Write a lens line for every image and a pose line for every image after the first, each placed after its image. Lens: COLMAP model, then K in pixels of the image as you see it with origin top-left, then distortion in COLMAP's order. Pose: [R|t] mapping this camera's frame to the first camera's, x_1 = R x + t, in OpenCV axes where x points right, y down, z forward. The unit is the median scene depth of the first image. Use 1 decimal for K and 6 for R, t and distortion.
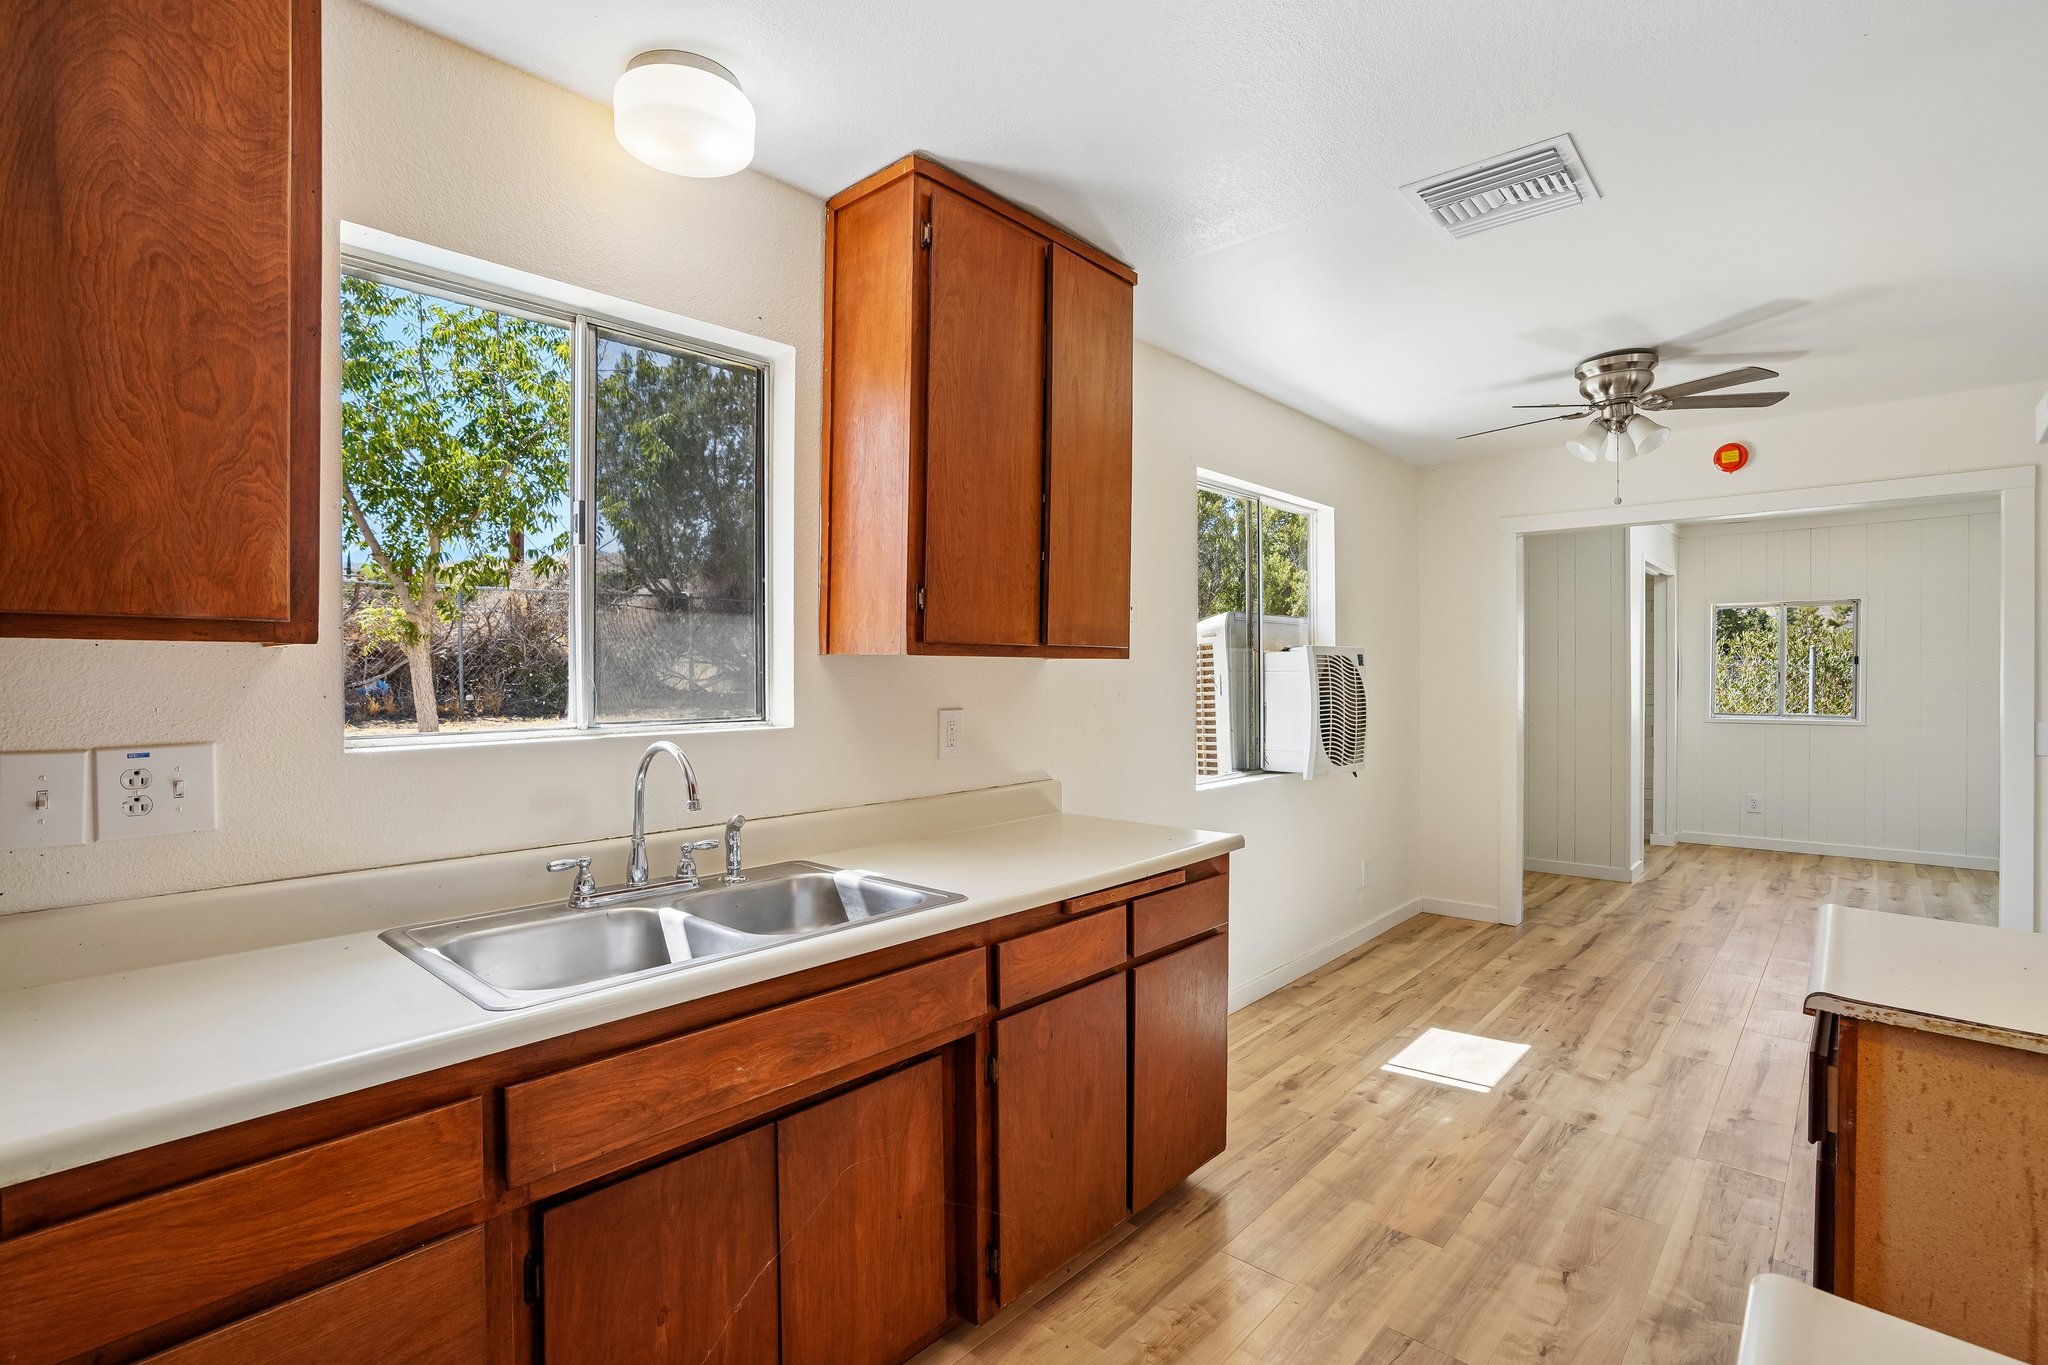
lens RADIAL K [[957.5, 0, 1025.0], [0, 957.5, 687.1], [0, 0, 1]] dist [-0.052973, 0.031520]
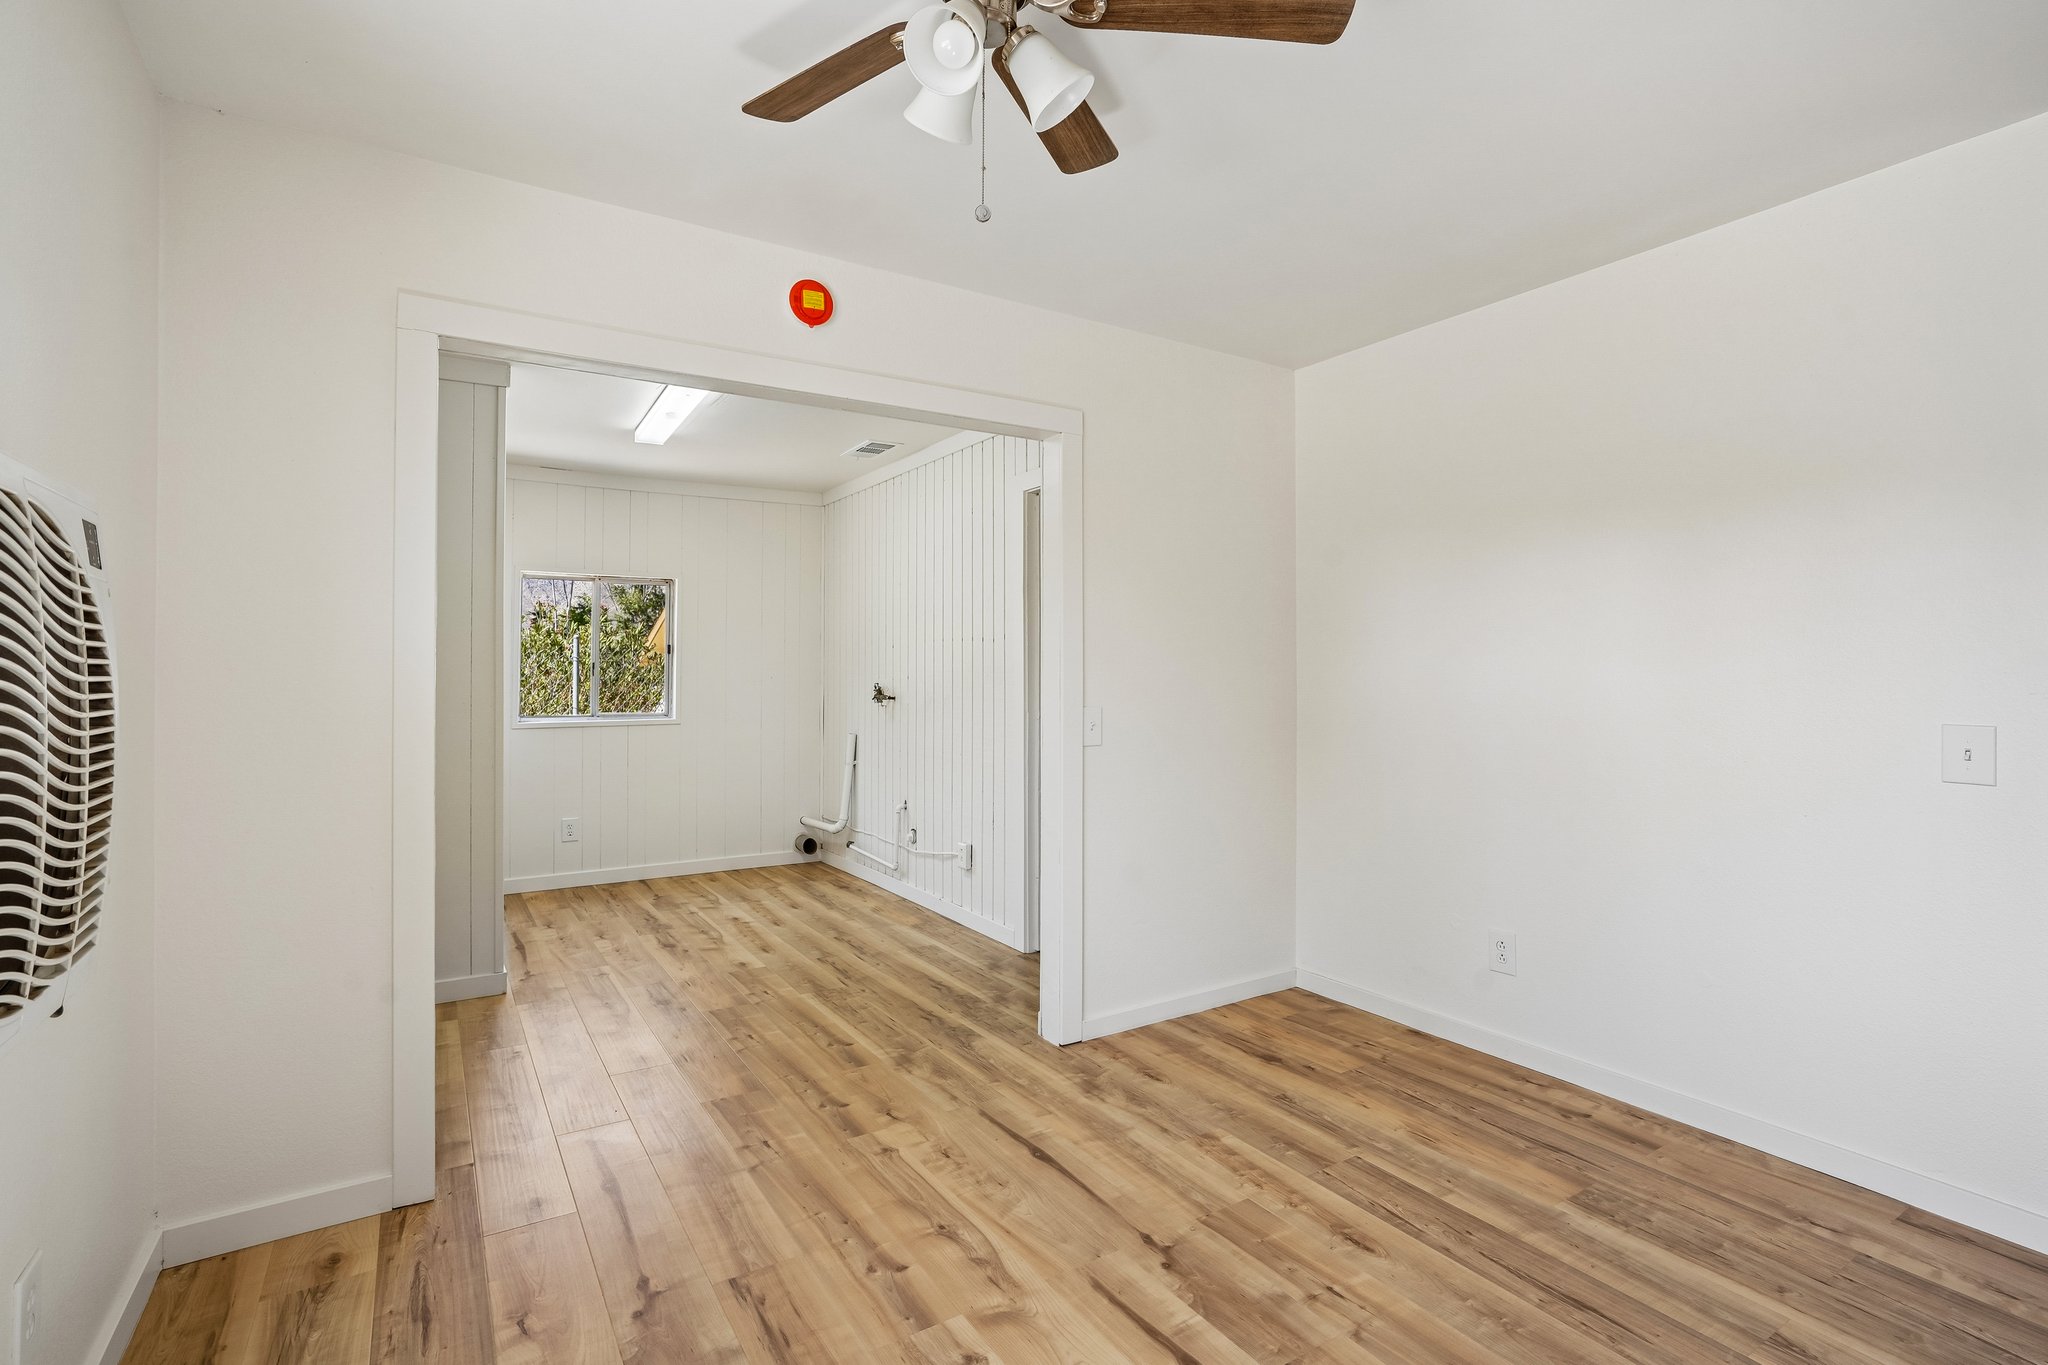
lens RADIAL K [[957.5, 0, 1025.0], [0, 957.5, 687.1], [0, 0, 1]] dist [-0.052973, 0.031520]
pose [[0.260389, -0.006514, 0.965482, 0.221345], [0.015008, 0.999884, 0.002699, 0.011654], [-0.965387, 0.013787, 0.260456, 0.843429]]
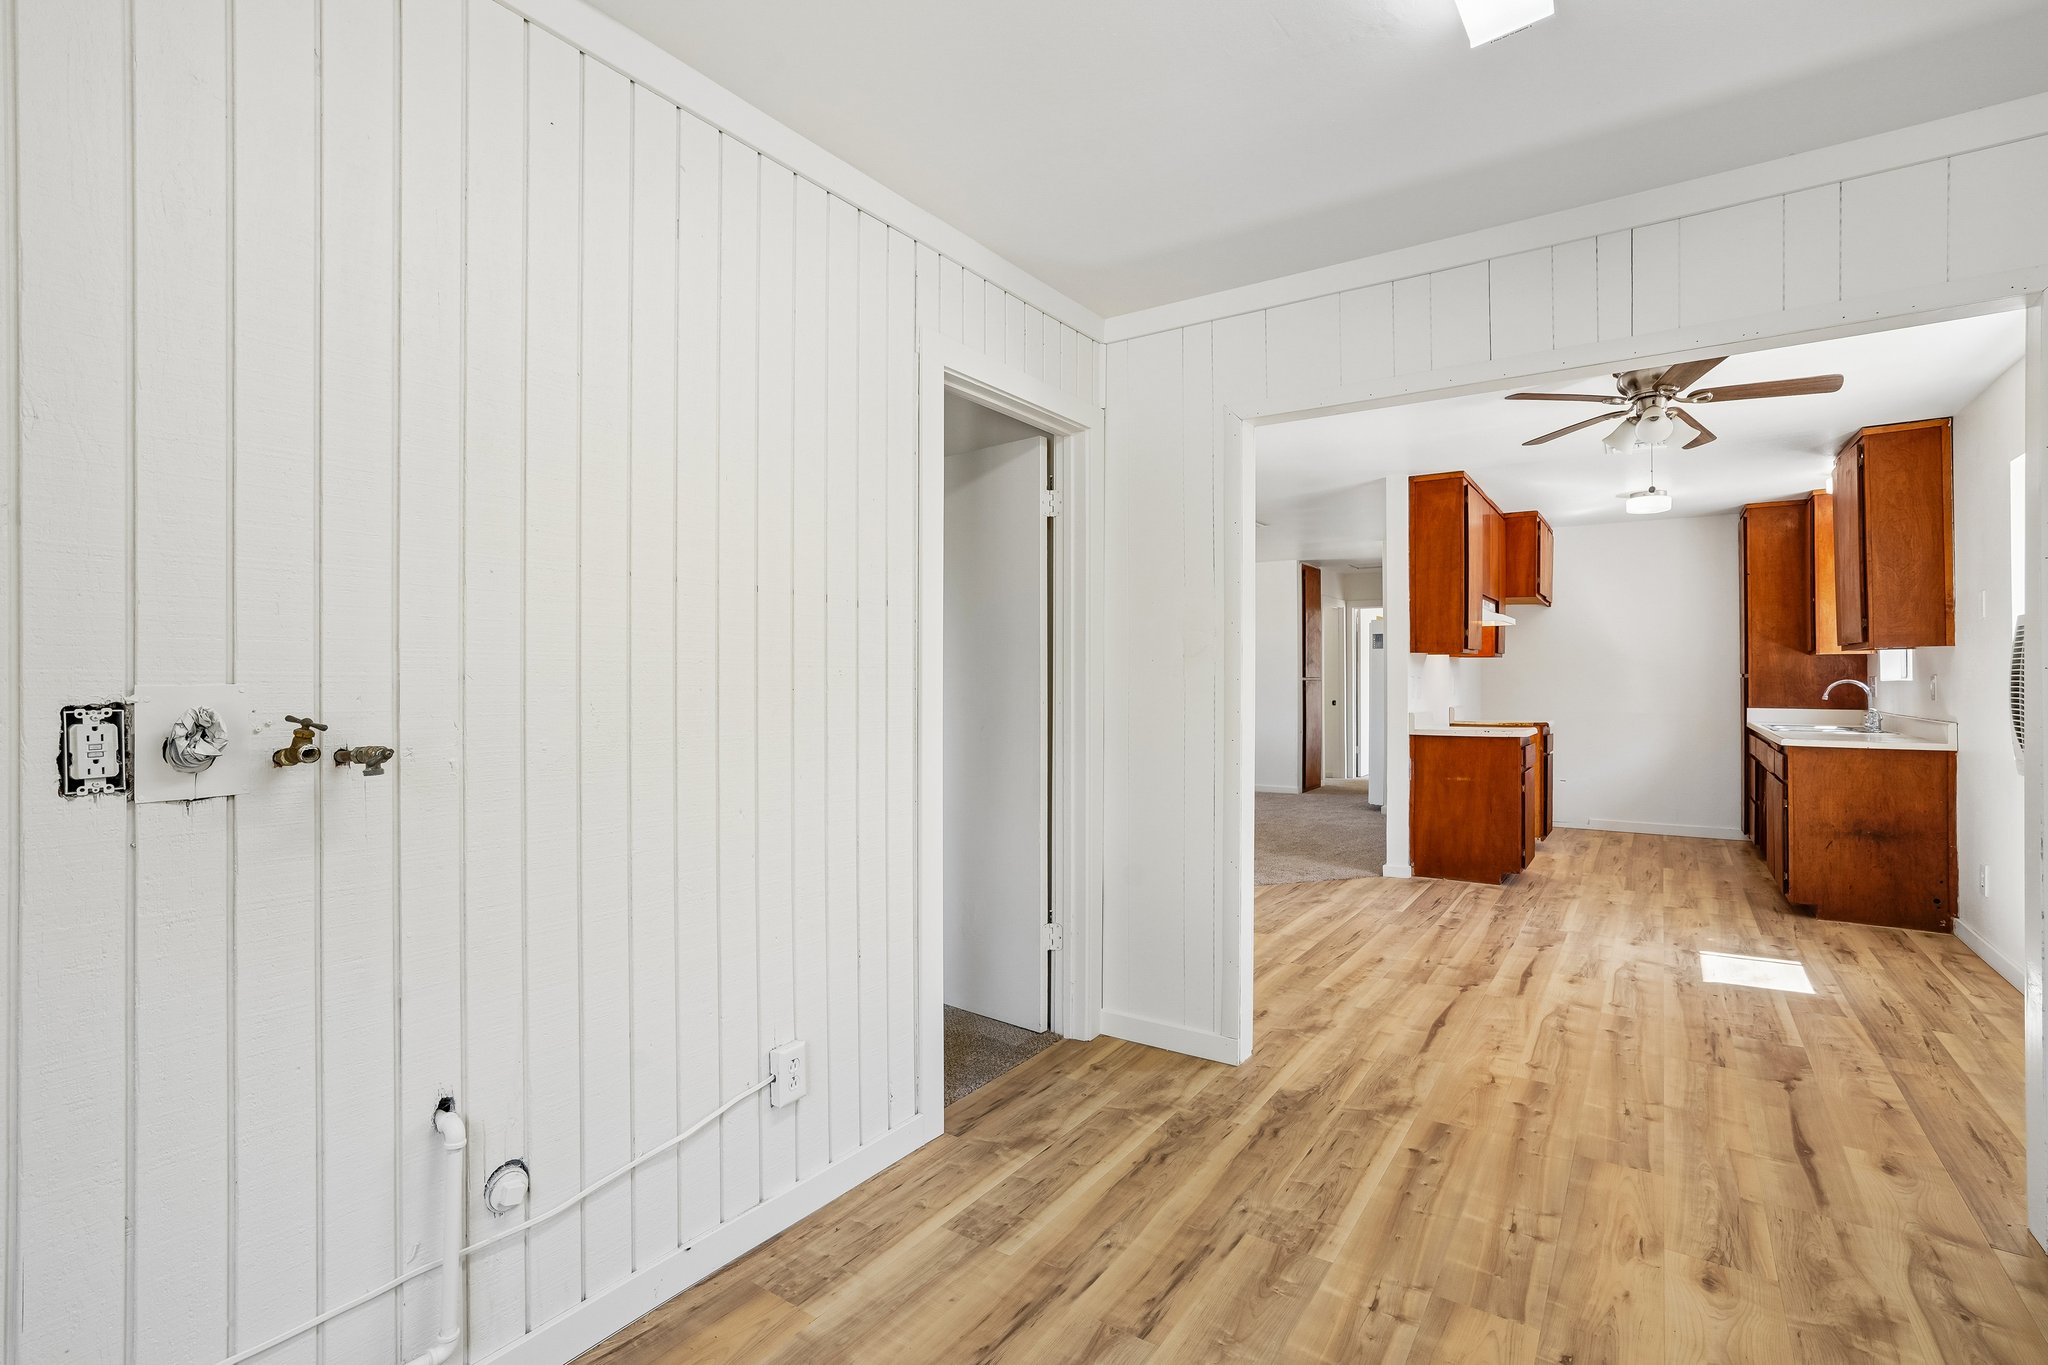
lens RADIAL K [[957.5, 0, 1025.0], [0, 957.5, 687.1], [0, 0, 1]] dist [-0.052973, 0.031520]
pose [[-0.989969, 0.006891, -0.141114, 1.436189], [0.003253, 0.999657, 0.025994, -0.004717], [0.141244, 0.025274, -0.989652, 1.886610]]
